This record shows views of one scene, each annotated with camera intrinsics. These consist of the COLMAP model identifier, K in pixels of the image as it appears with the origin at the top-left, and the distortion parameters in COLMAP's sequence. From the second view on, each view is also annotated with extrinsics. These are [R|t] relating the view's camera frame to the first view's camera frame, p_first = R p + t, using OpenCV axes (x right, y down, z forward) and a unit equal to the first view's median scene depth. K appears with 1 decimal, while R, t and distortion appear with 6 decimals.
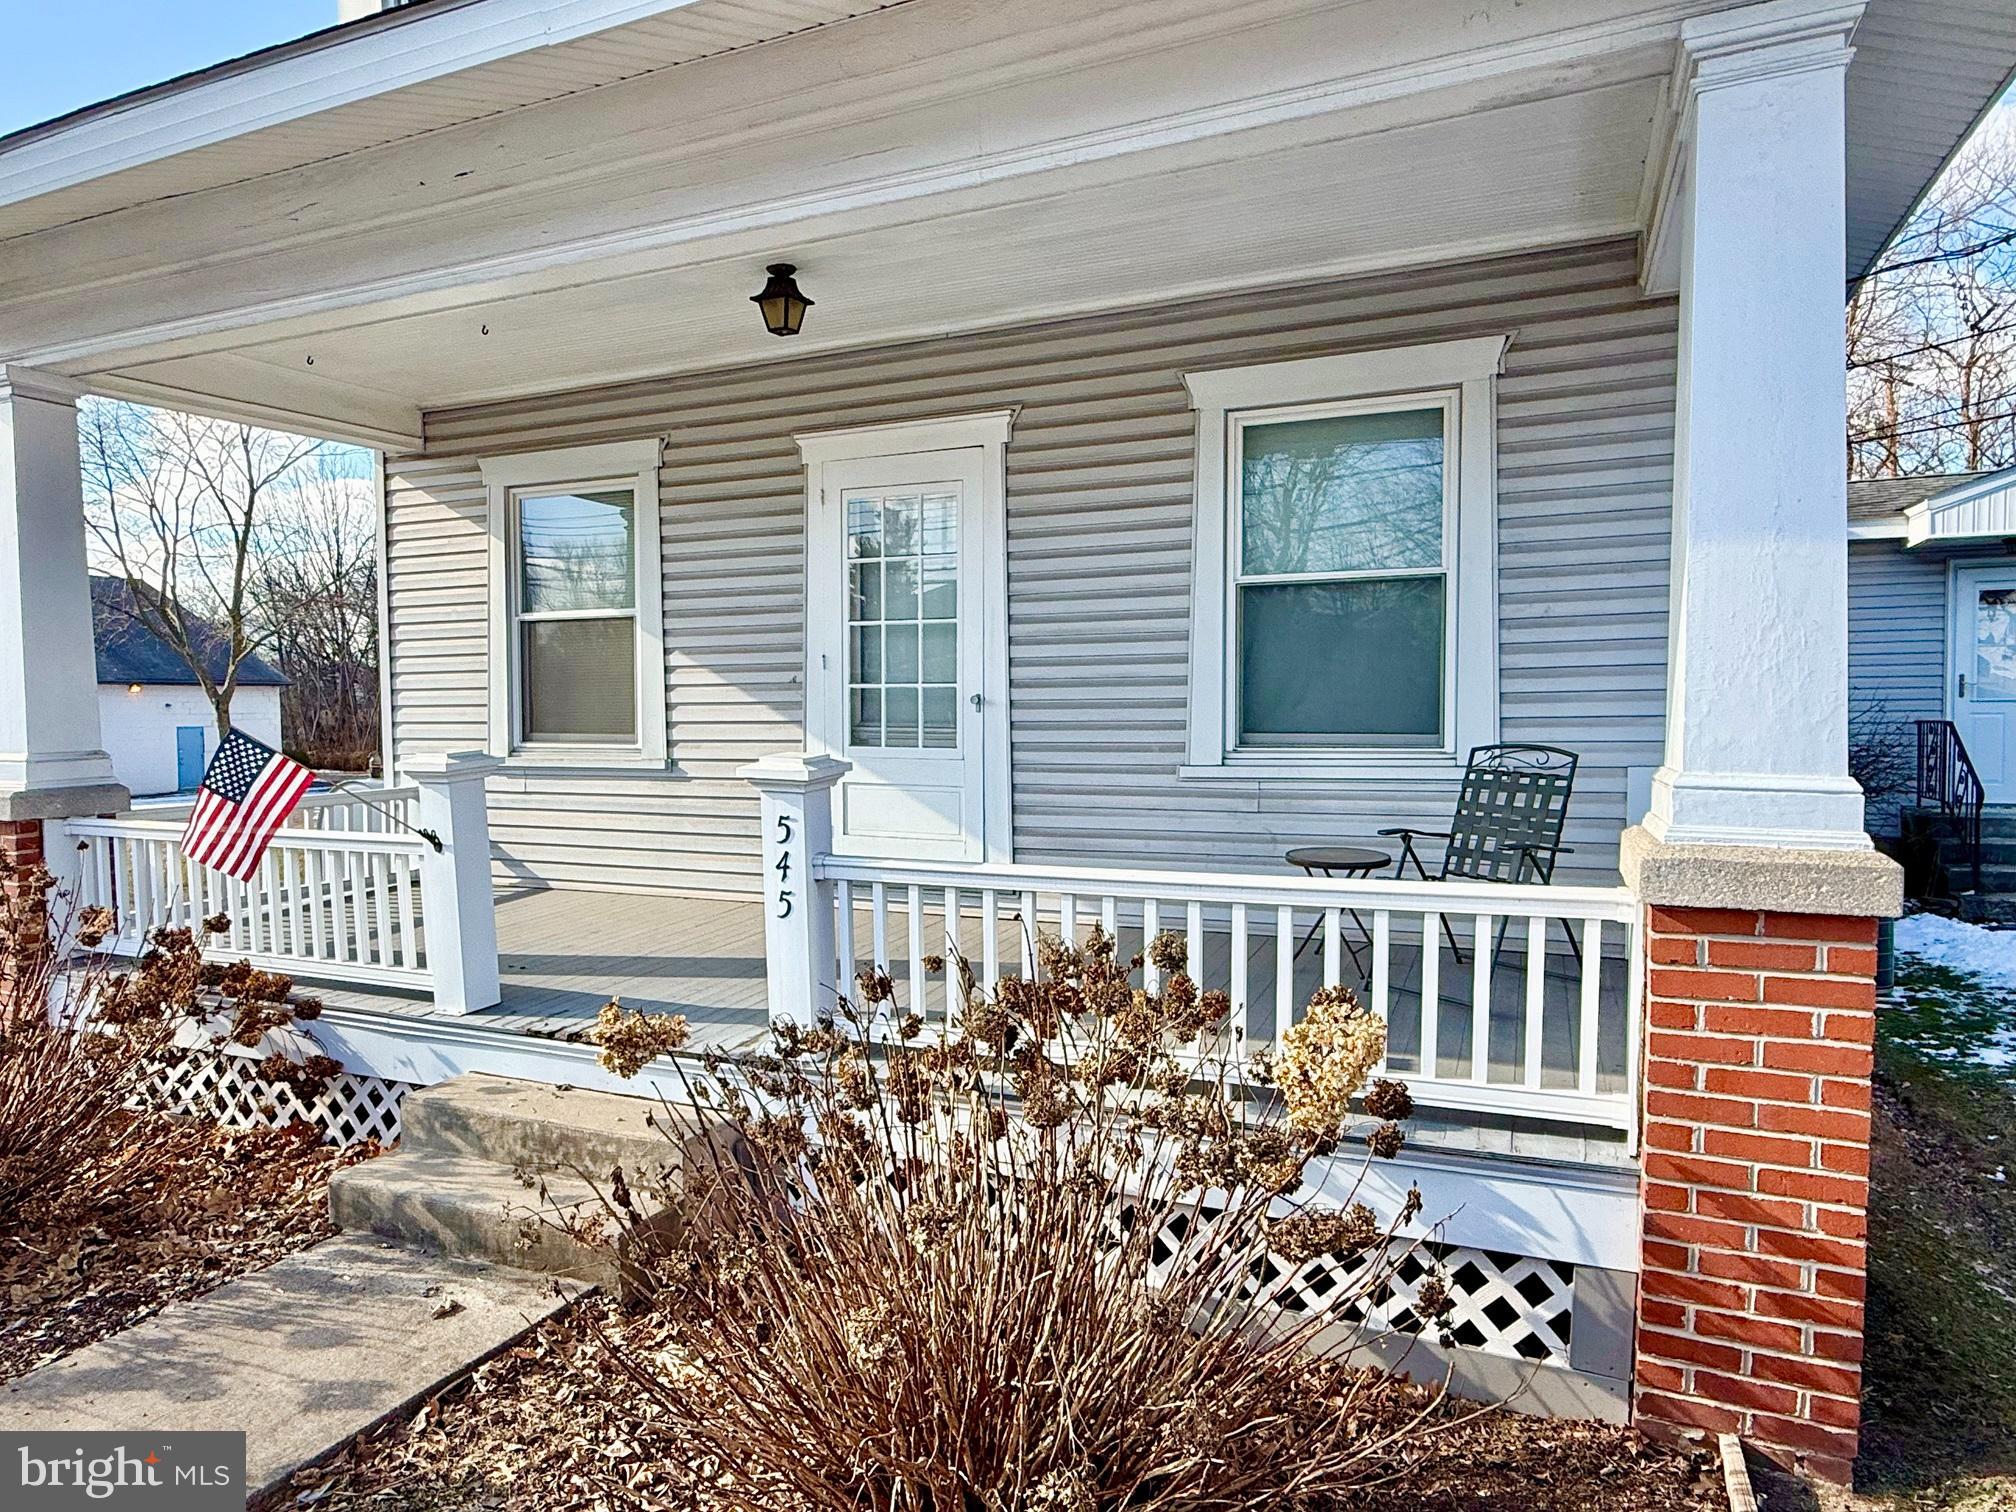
lens RADIAL K [[1224.0, 0, 1004.9], [0, 1224.0, 739.8], [0, 0, 1]] dist [0.009920, 0.000743]
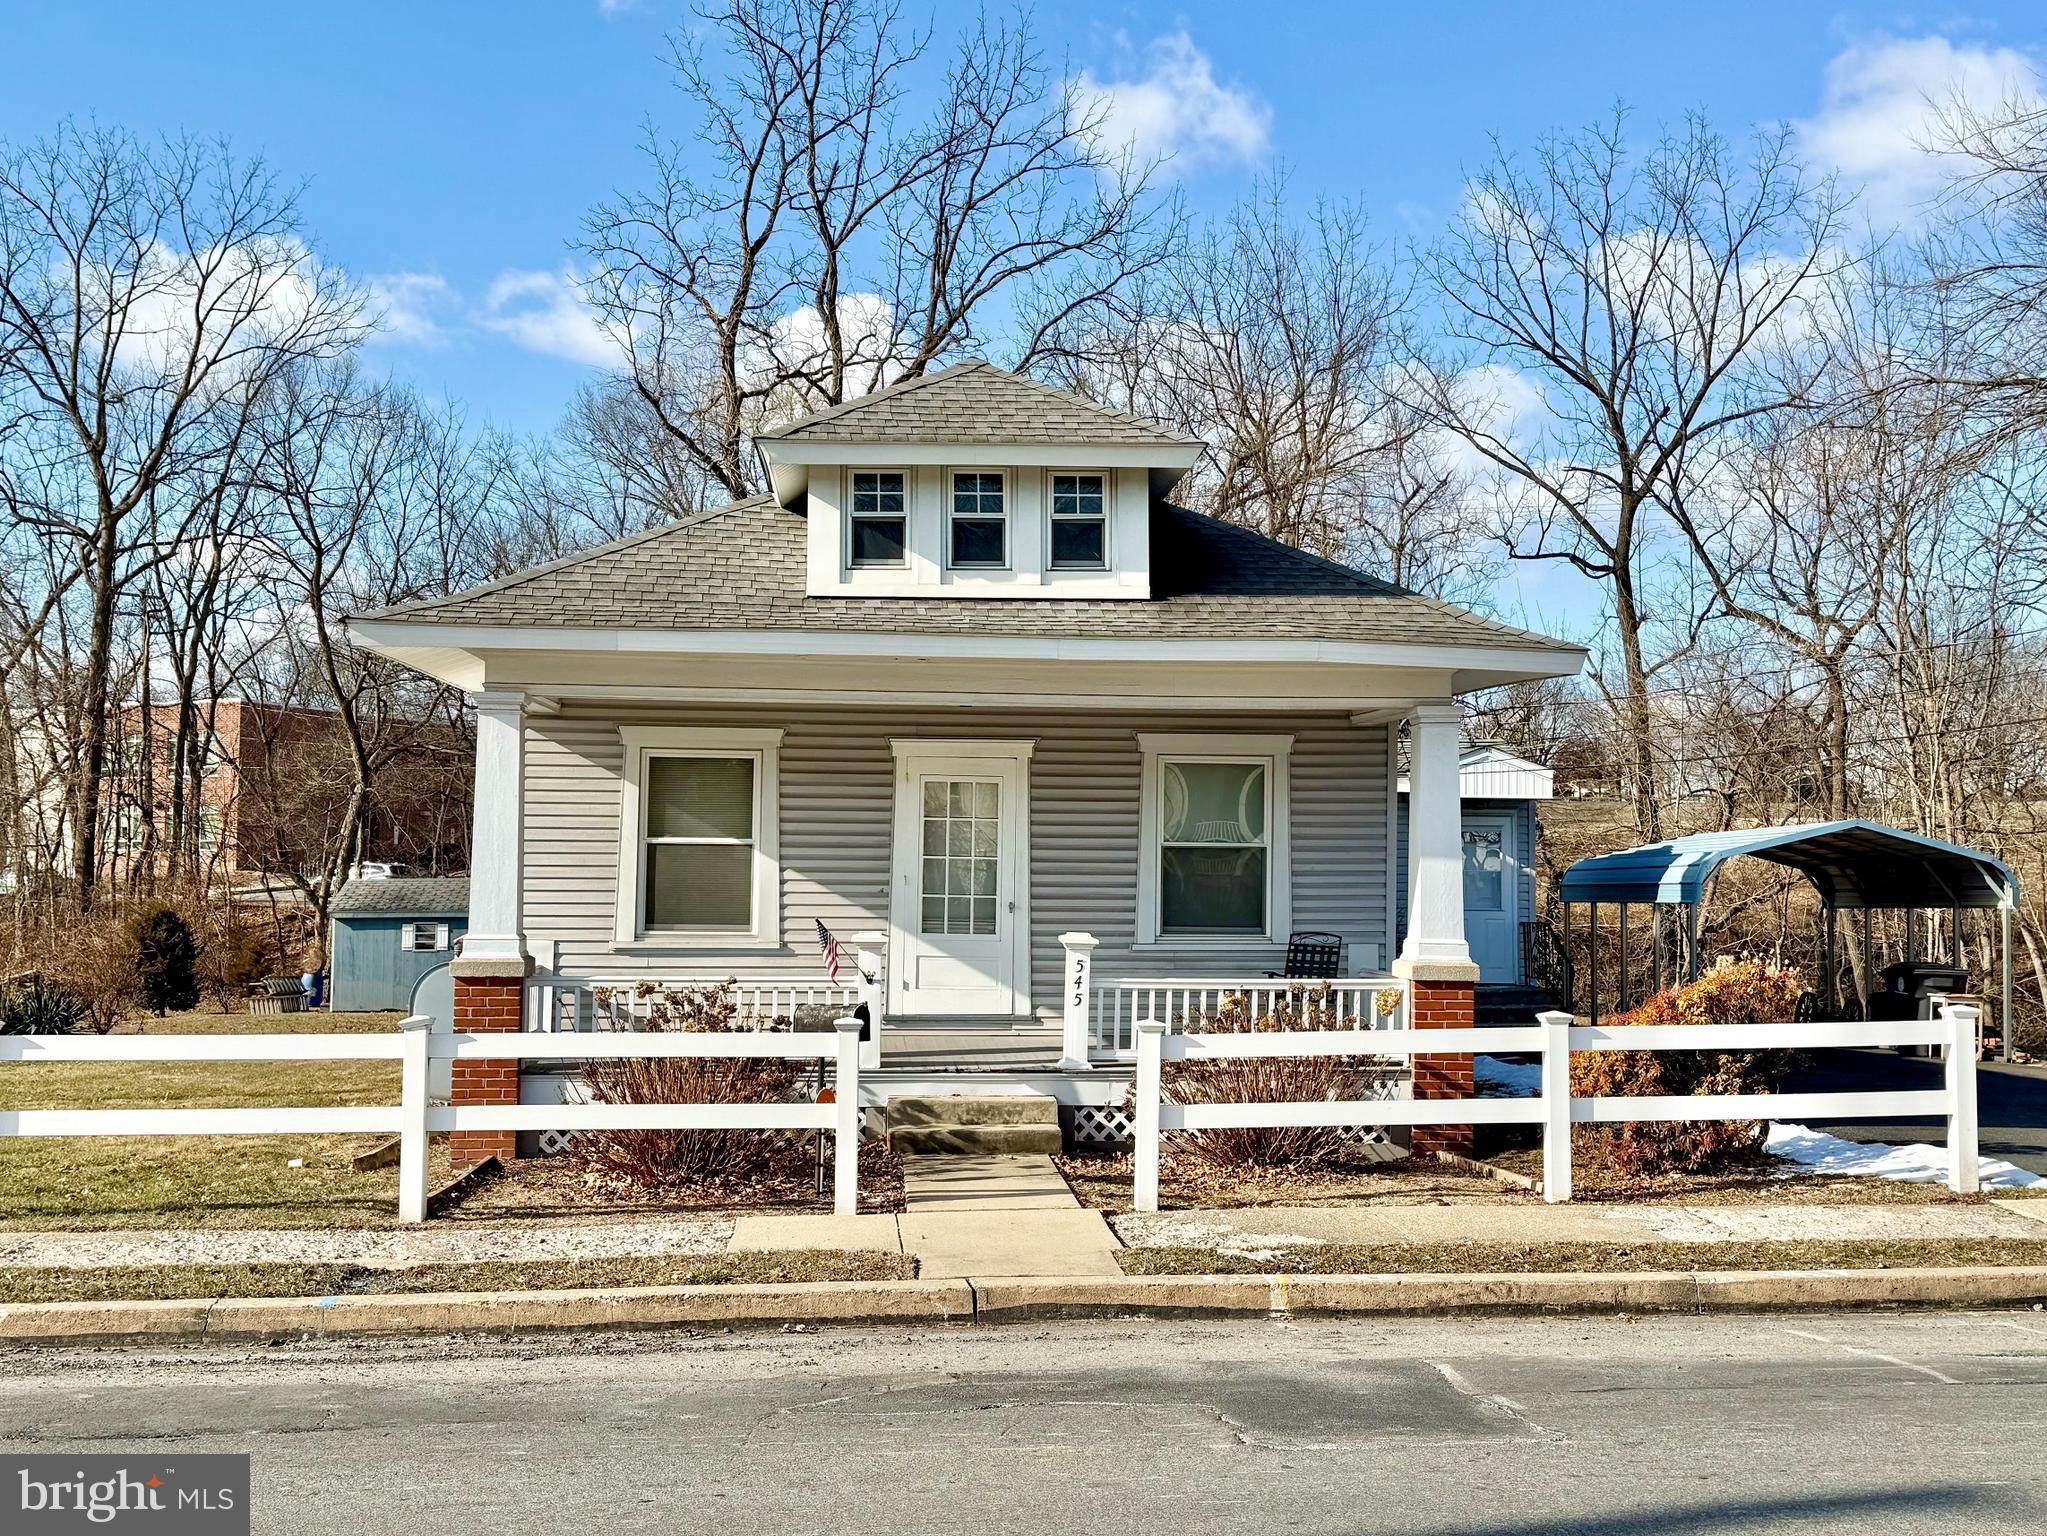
lens RADIAL K [[2046.4, 0, 973.7], [0, 2046.4, 693.3], [0, 0, 1]] dist [0.070632, 0.000000]
pose [[0.891717, 0.057940, 0.448870, -1.339866], [-0.001663, 0.992185, -0.124768, 0.028970], [-0.452591, 0.110511, 0.884844, -1.494593]]
